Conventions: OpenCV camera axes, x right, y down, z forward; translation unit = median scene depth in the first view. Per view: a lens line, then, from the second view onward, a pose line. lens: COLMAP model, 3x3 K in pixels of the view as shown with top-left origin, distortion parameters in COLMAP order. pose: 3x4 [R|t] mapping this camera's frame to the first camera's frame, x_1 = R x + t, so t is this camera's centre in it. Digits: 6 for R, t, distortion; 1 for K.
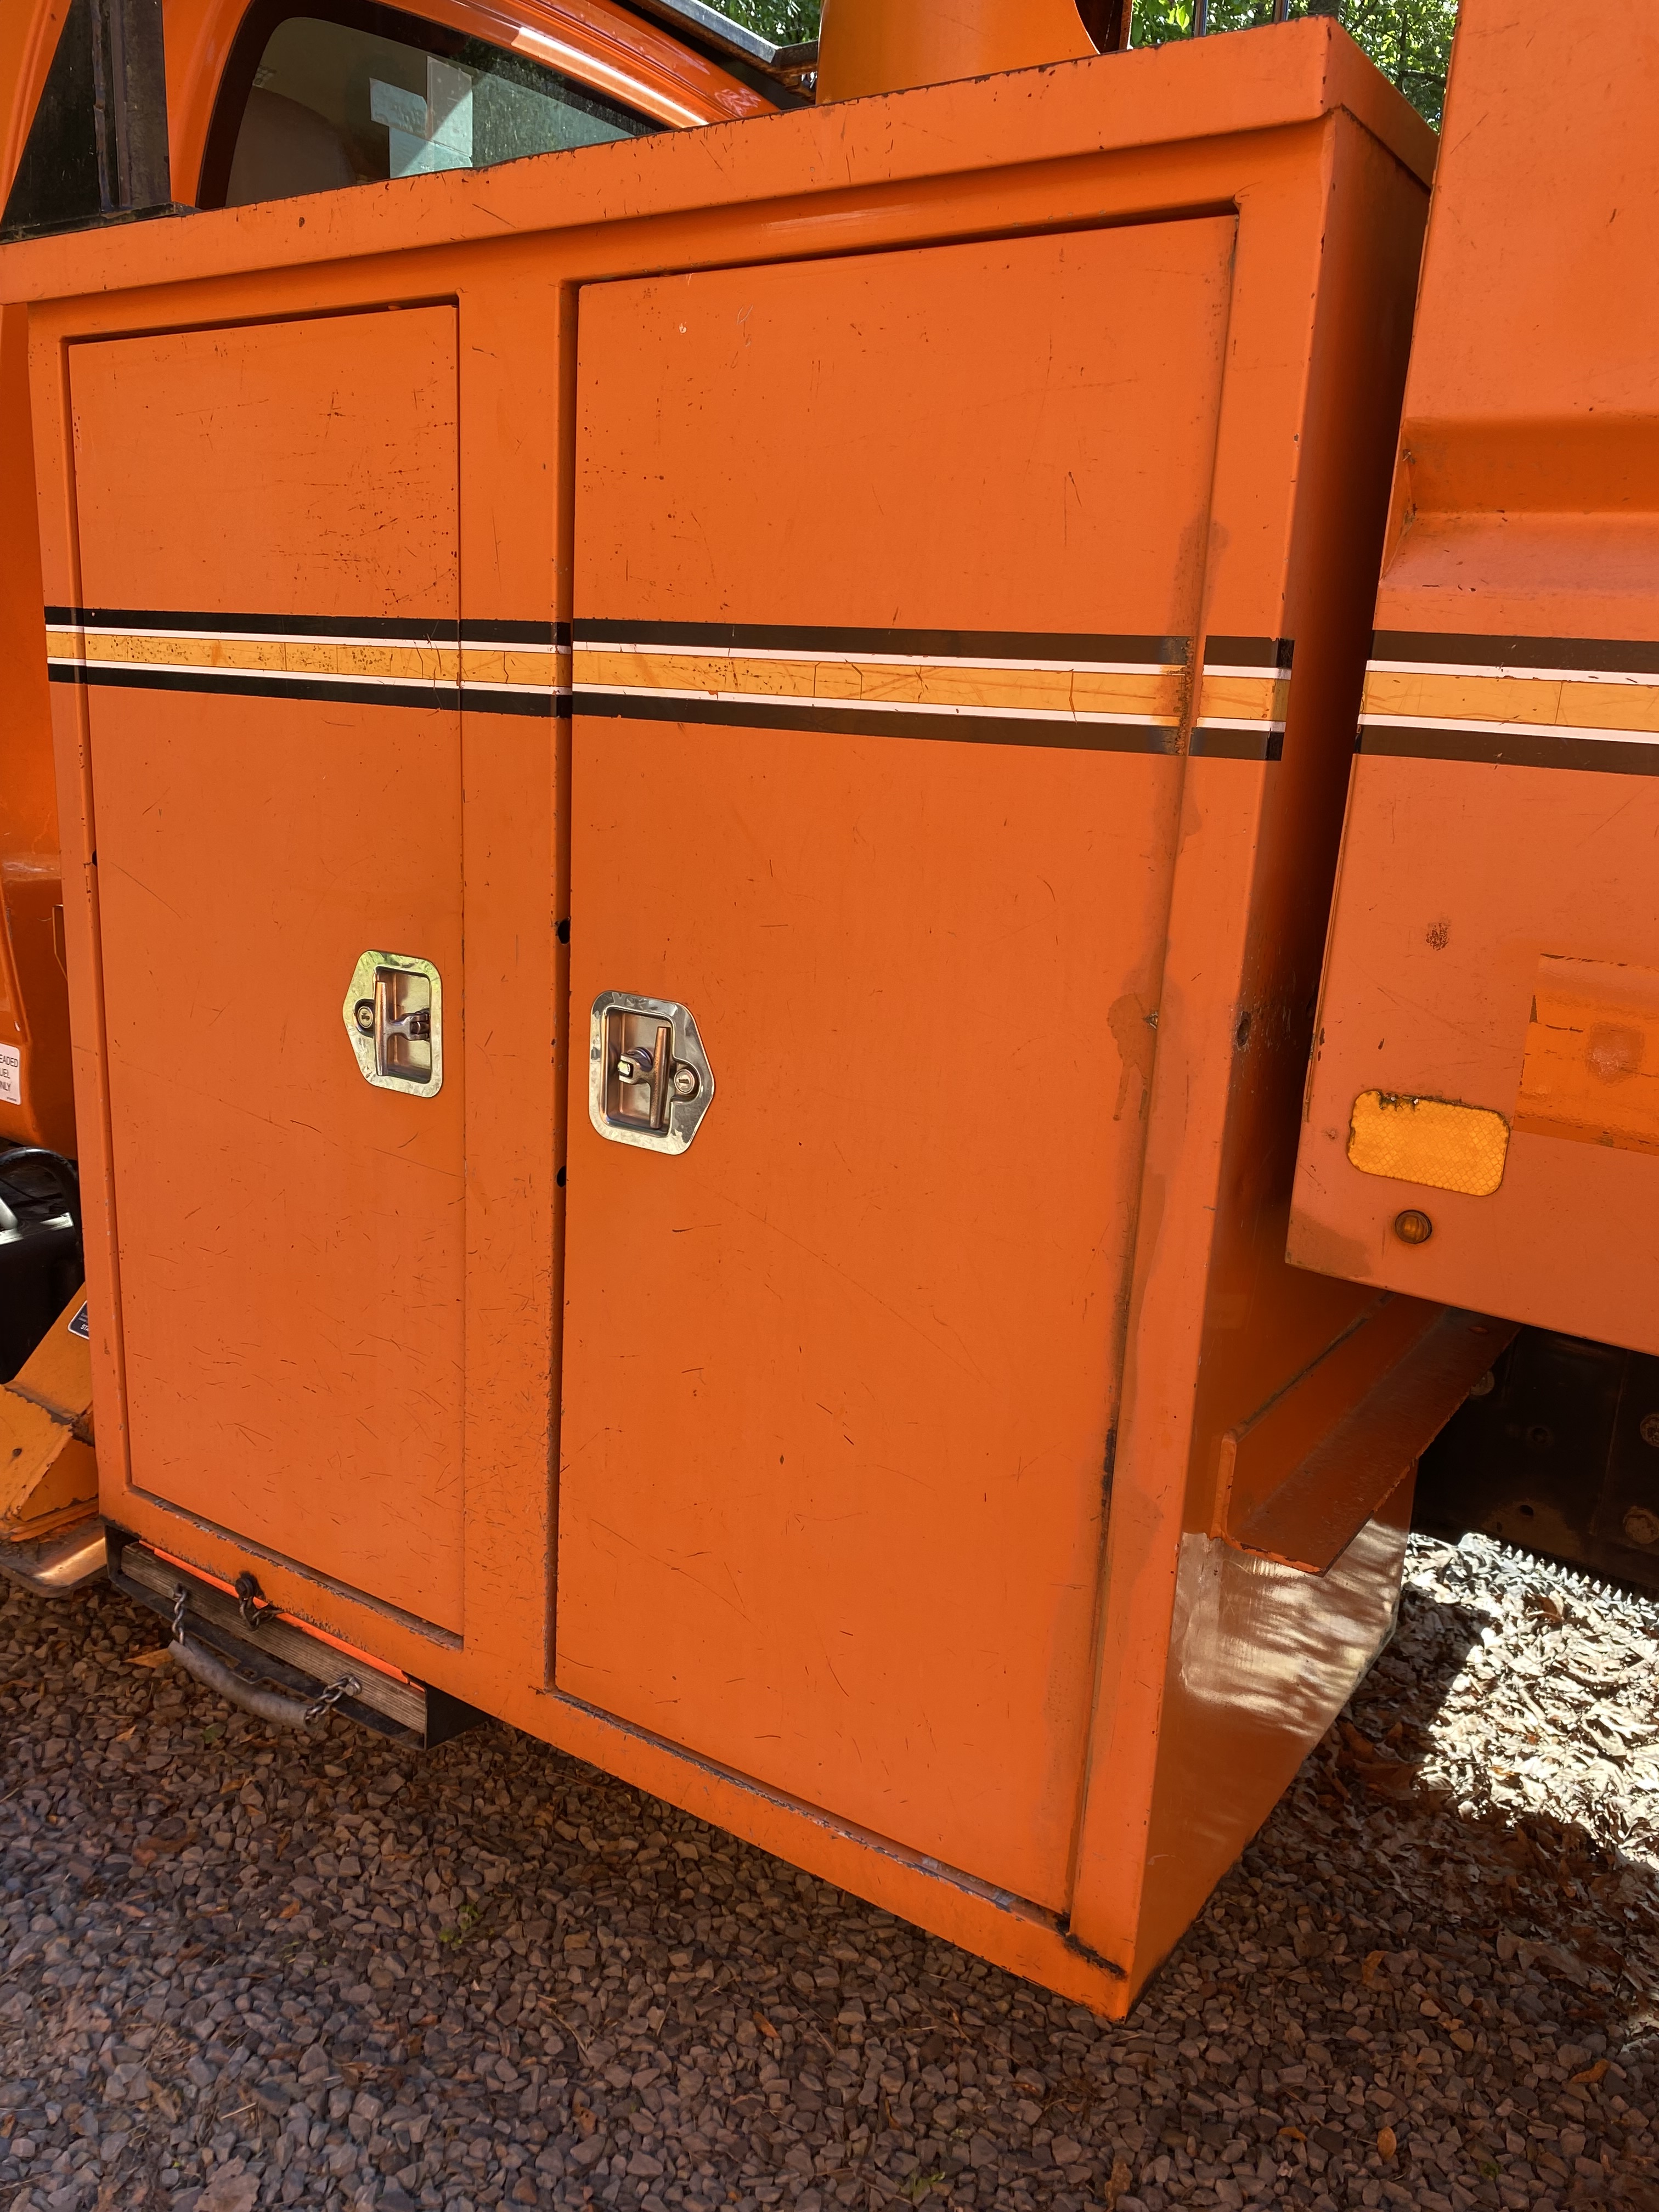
lens RADIAL K [[1675.8, 0, 839.2], [0, 1675.8, 1108.5], [0, 0, 1]] dist [0.039415, -0.048180]
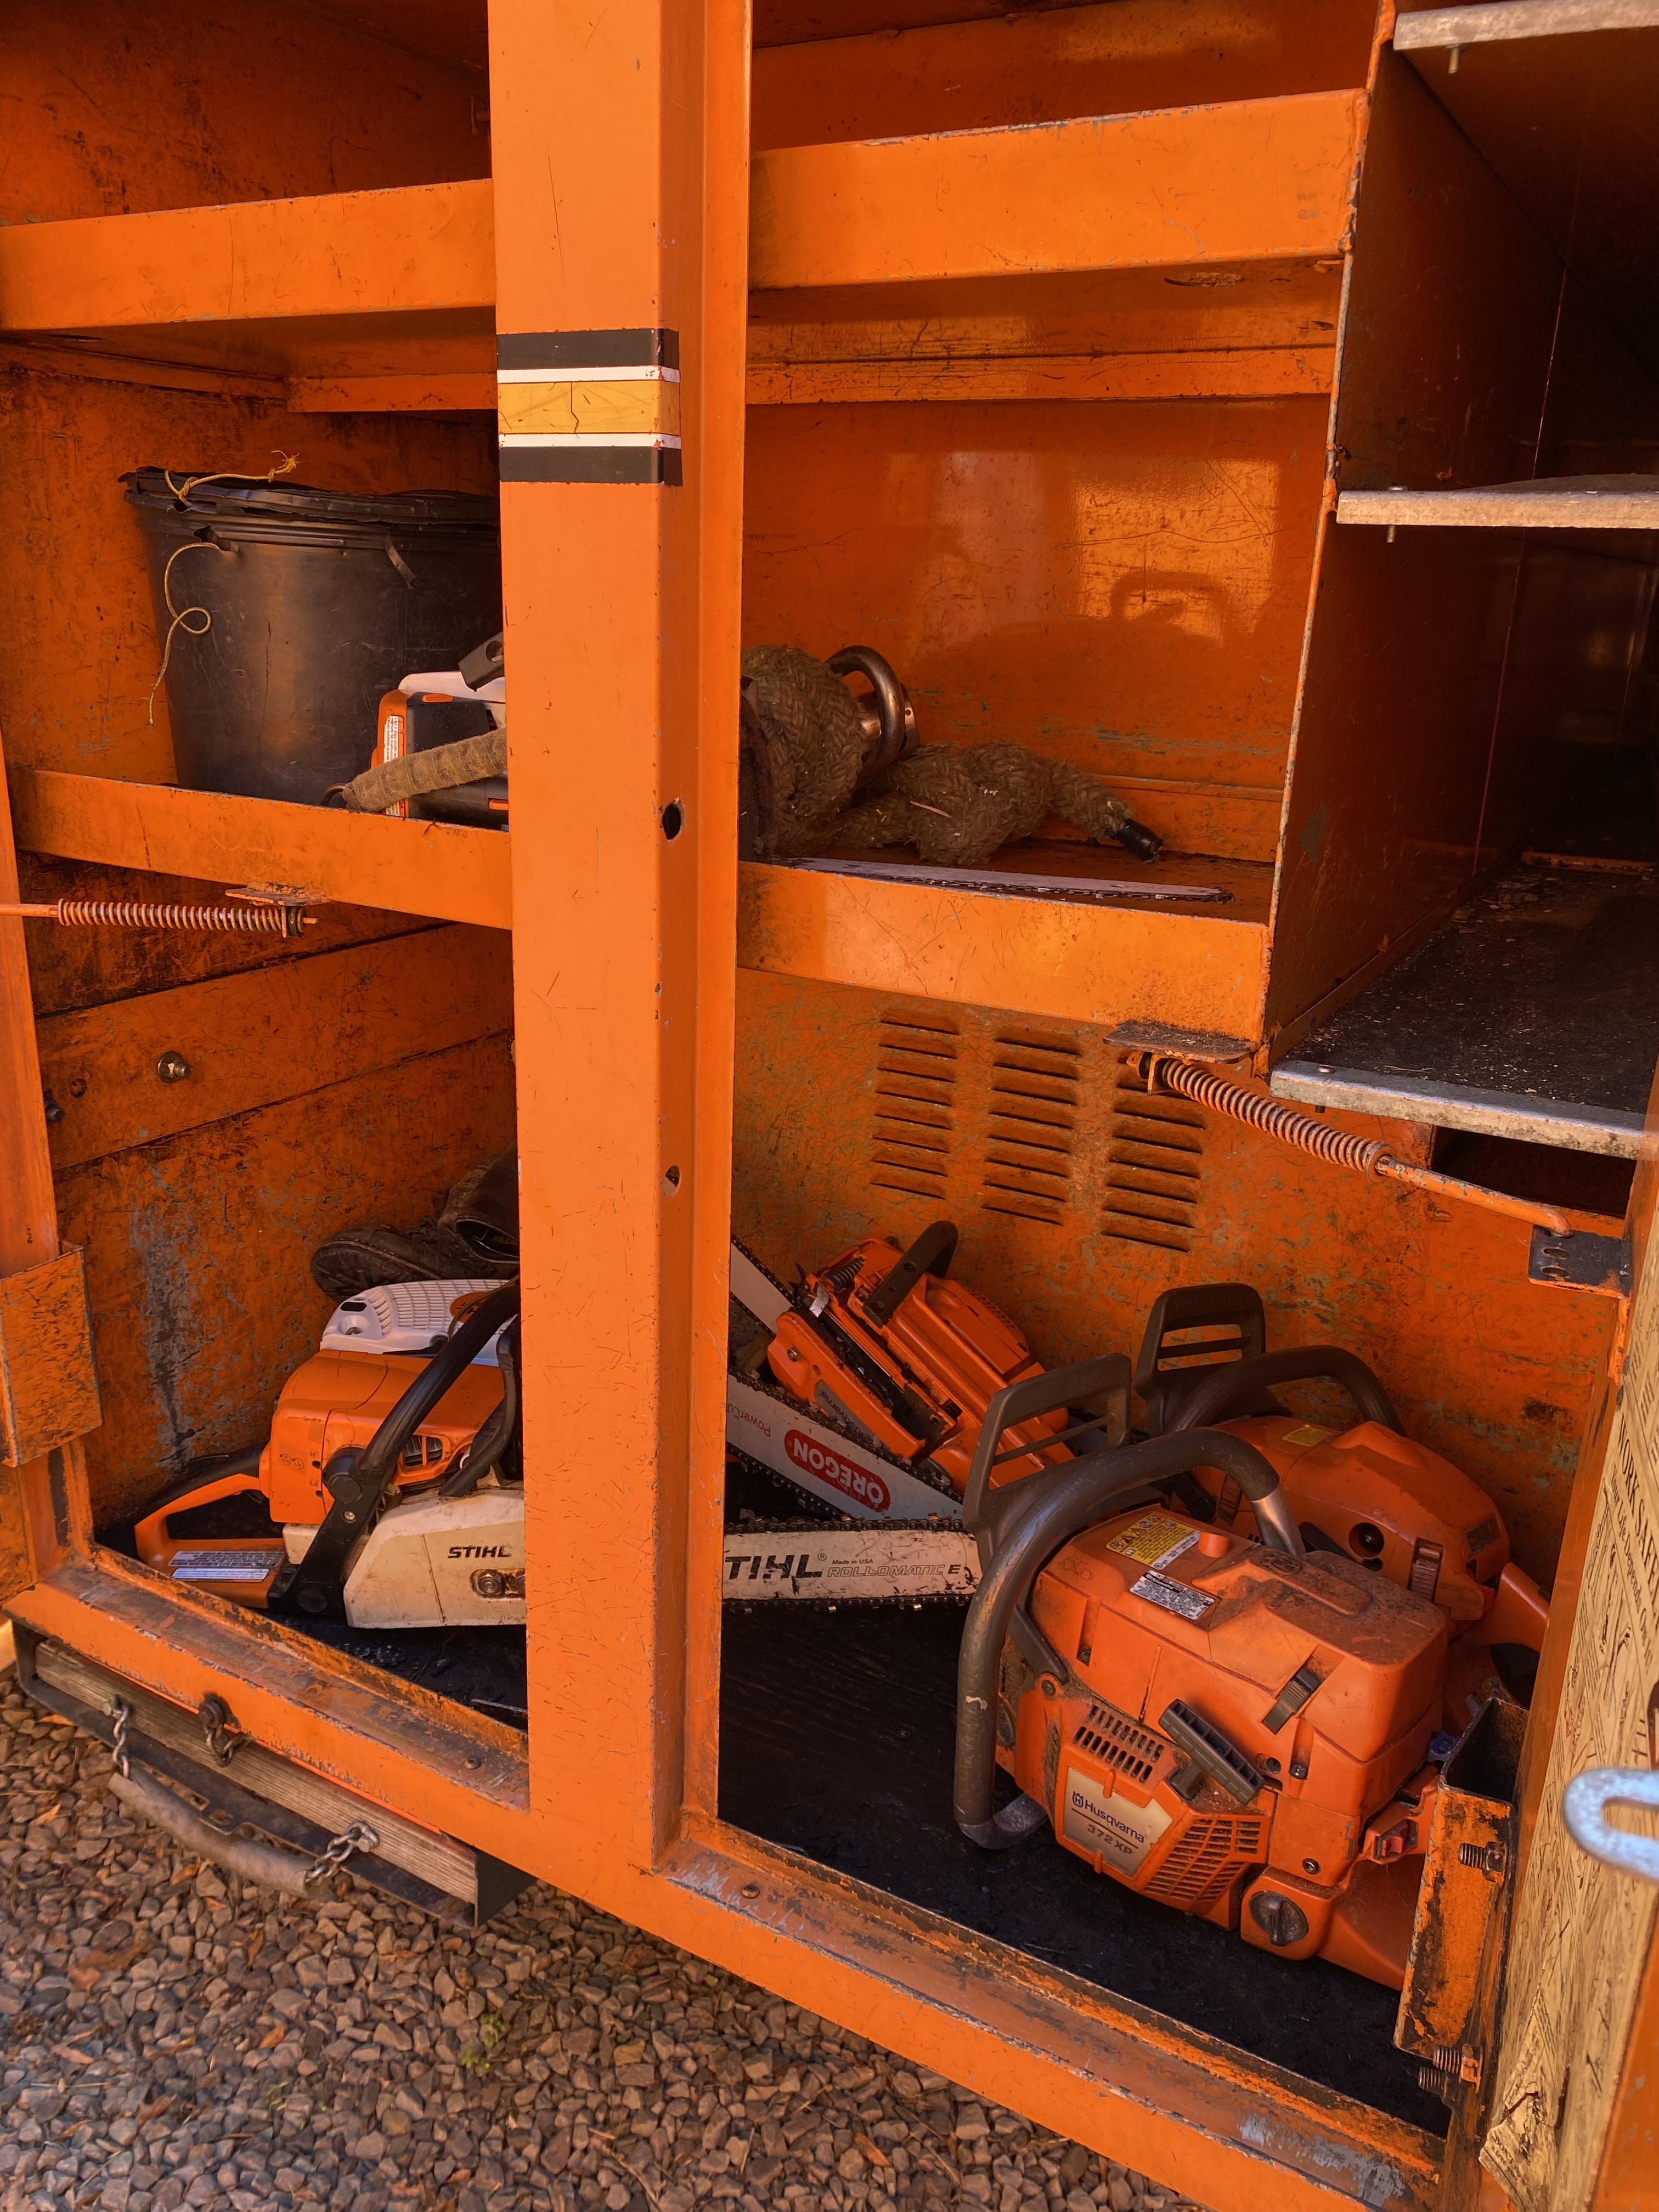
lens RADIAL K [[1675.8, 0, 820.6], [0, 1675.8, 1109.4], [0, 0, 1]] dist [0.039415, -0.048180]
pose [[0.997702, -0.034524, 0.058297, -0.097047], [0.030106, 0.996726, 0.075041, -0.025549], [-0.060697, -0.073113, 0.995475, 0.213317]]
